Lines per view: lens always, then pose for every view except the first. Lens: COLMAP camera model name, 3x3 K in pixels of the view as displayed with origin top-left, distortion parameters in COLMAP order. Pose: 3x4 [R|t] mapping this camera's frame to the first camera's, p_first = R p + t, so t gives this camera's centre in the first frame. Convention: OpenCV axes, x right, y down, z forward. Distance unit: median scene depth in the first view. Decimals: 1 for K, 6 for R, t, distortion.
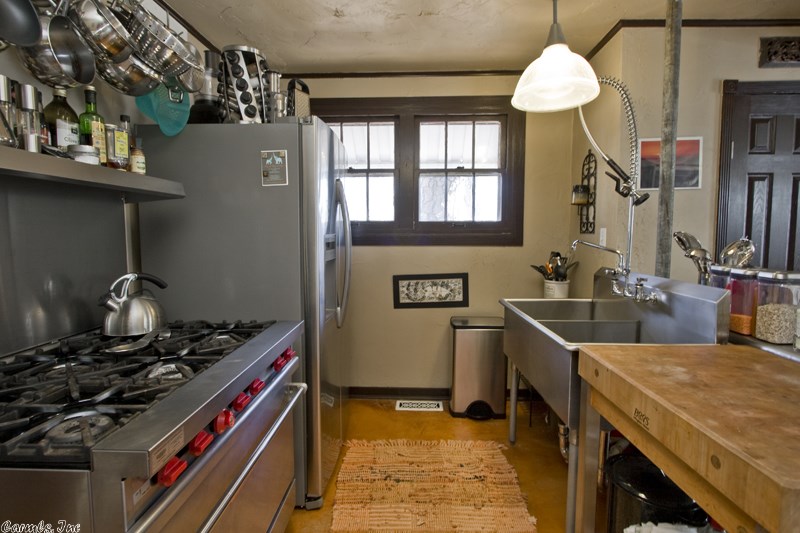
lens RADIAL K [[406.8, 0, 399.3], [0, 406.8, 251.2], [0, 0, 1]] dist [-0.015438, -0.000159]
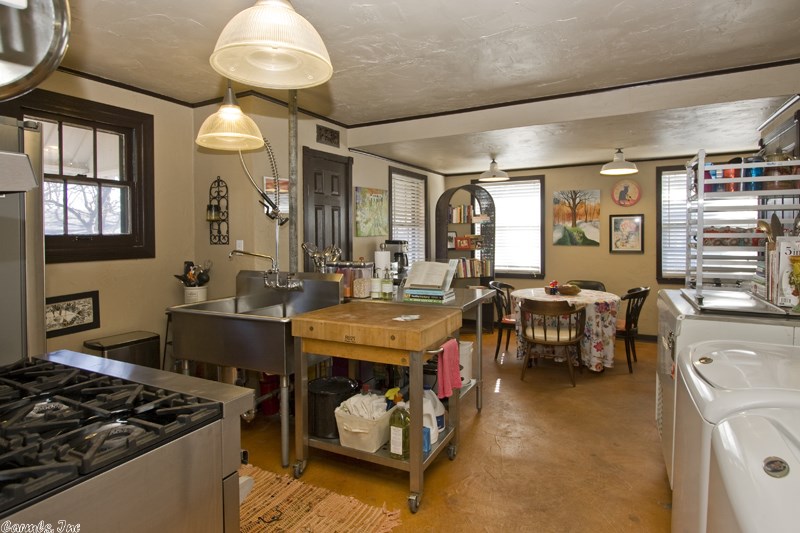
lens RADIAL K [[433.8, 0, 399.8], [0, 433.8, 243.4], [0, 0, 1]] dist [-0.000942, -0.000248]
pose [[0.433498, -0.018847, 0.900957, -0.456400], [0.064270, 0.997882, -0.010049, 0.000837], [-0.898860, 0.062261, 0.433791, -0.049578]]
